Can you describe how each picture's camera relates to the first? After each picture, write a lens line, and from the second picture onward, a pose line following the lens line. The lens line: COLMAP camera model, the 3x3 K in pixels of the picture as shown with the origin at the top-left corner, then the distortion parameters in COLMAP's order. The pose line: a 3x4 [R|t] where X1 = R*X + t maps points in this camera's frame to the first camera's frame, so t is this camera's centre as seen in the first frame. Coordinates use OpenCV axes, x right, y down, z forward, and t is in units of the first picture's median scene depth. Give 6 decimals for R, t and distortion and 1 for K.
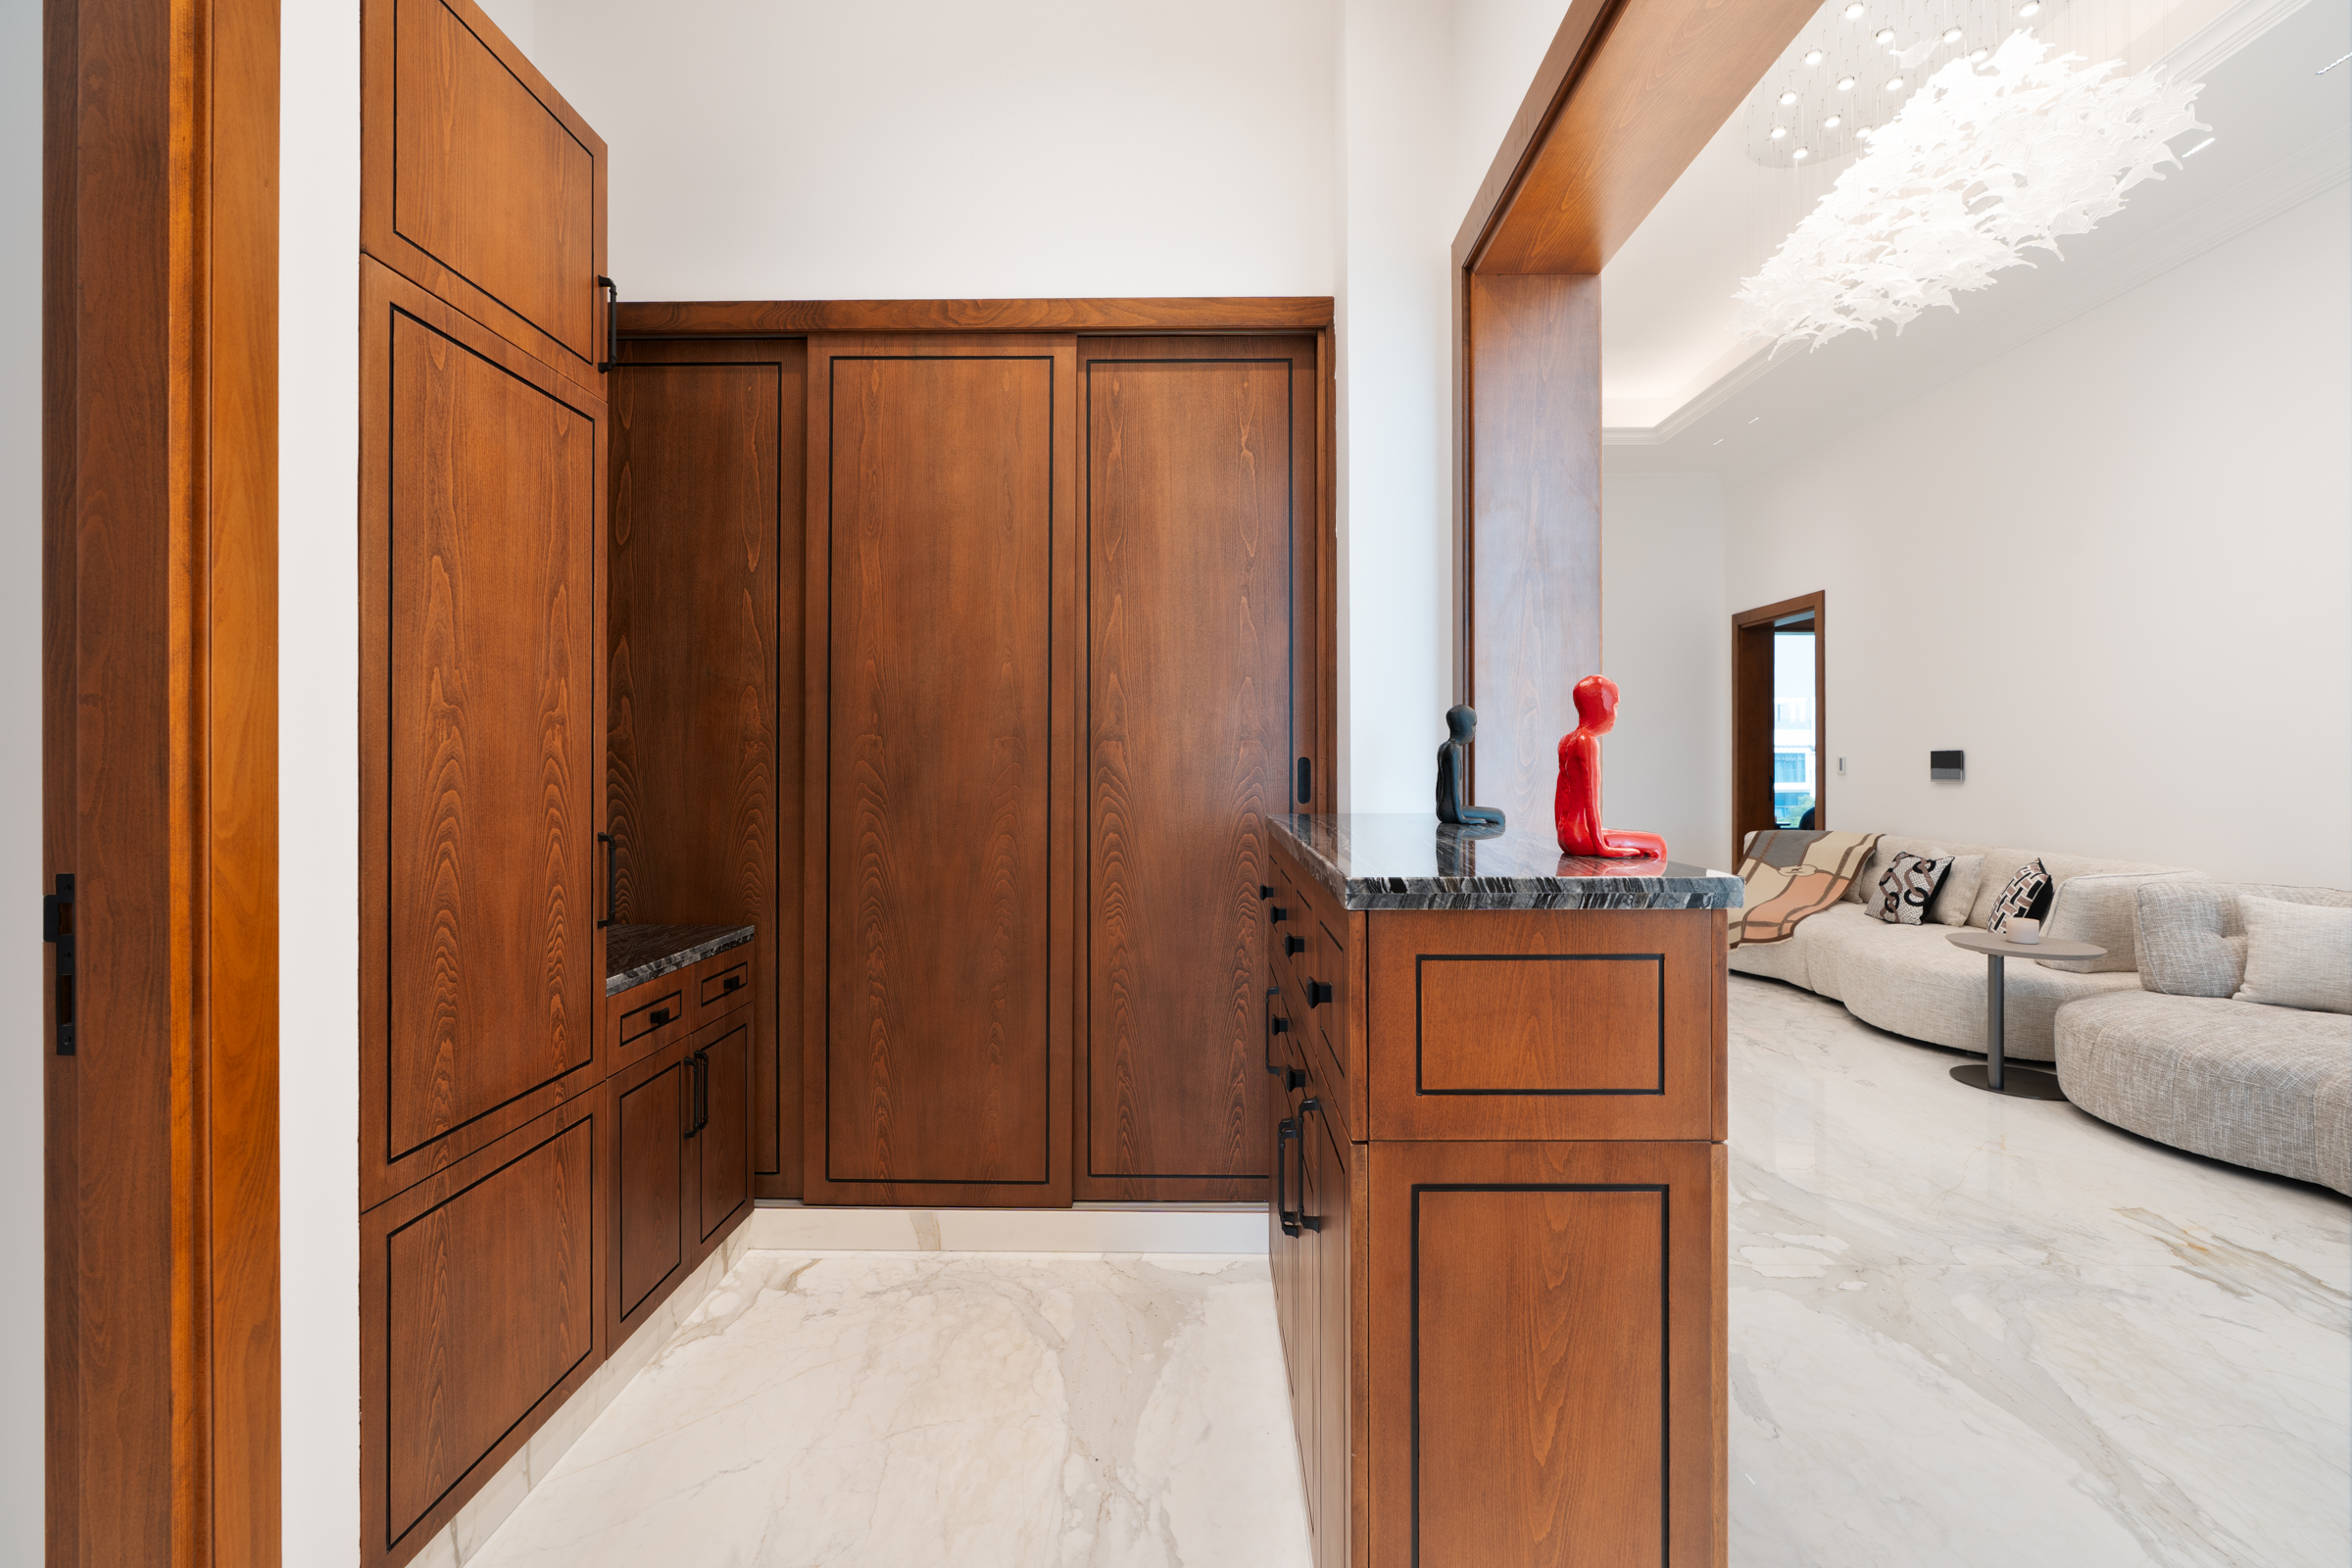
lens RADIAL K [[1060.9, 0, 1179.5], [0, 1060.9, 771.1], [0, 0, 1]] dist [-0.008617, 0.002706]
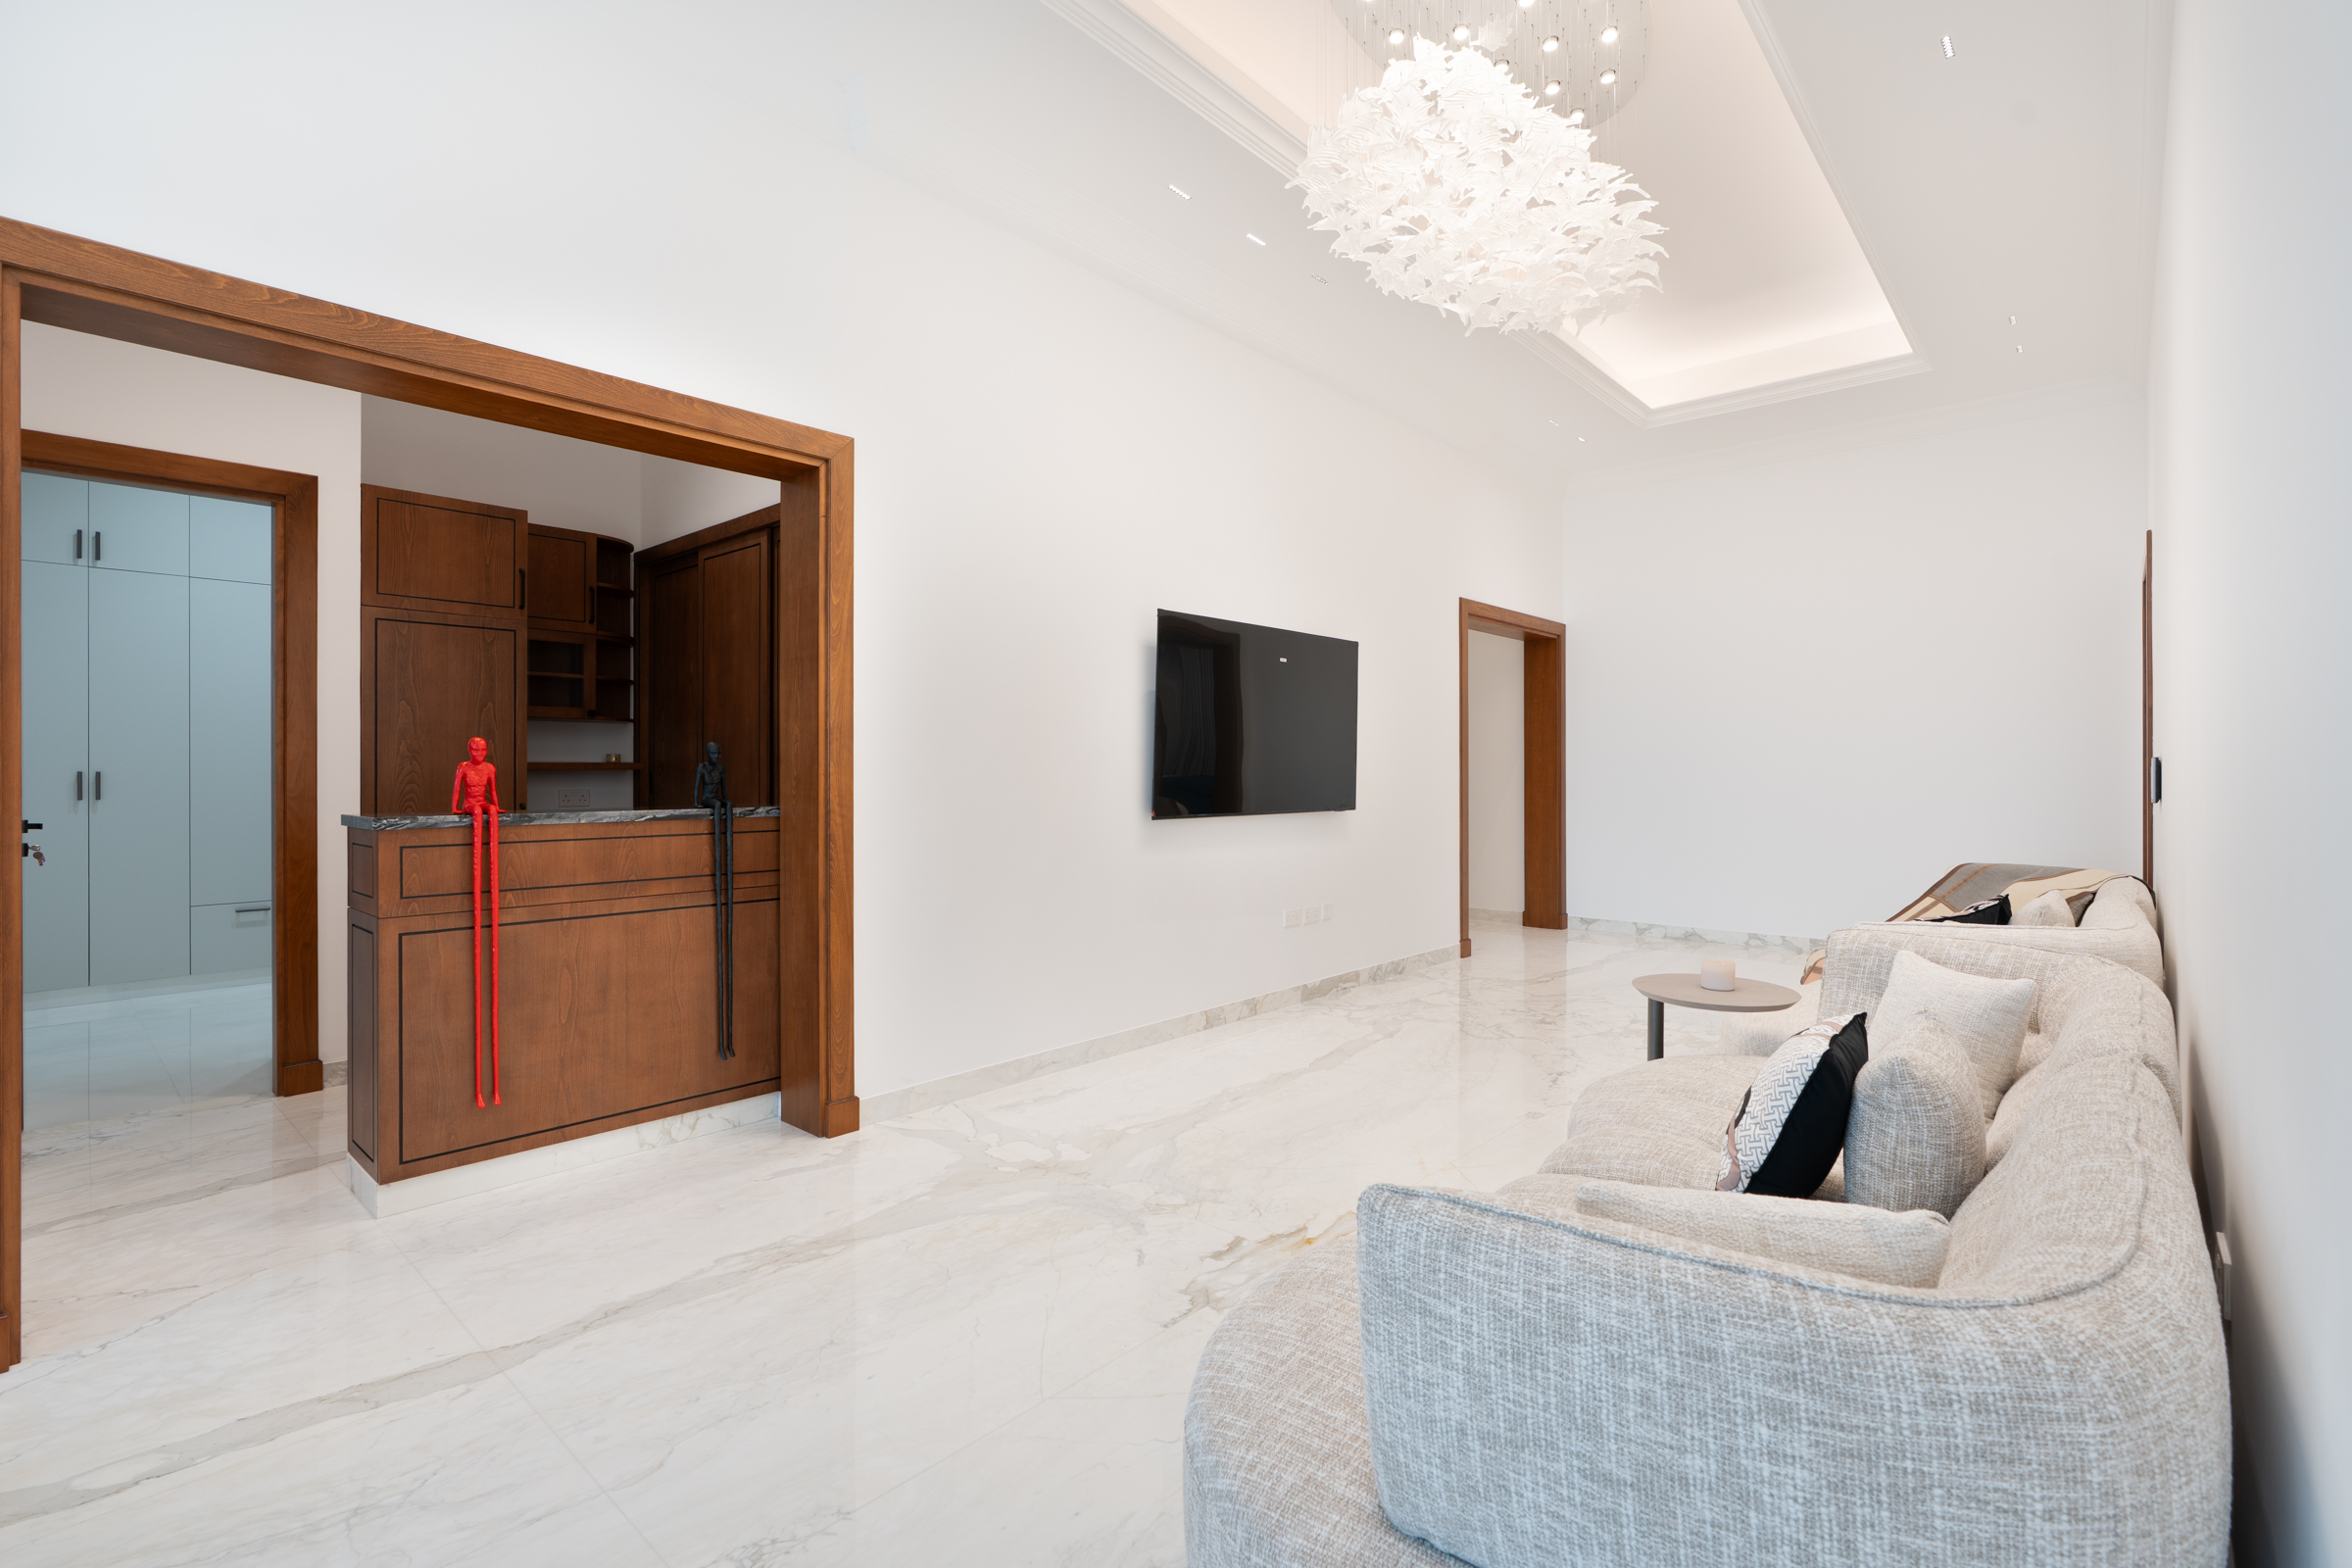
lens RADIAL K [[1060.9, 0, 1183.0], [0, 1060.9, 778.8], [0, 0, 1]] dist [-0.008617, 0.002706]
pose [[0.756334, 0.003158, -0.654177, 1.618075], [-0.004575, 0.999989, -0.000462, -0.001675], [0.654169, 0.003343, 0.756341, 0.135036]]
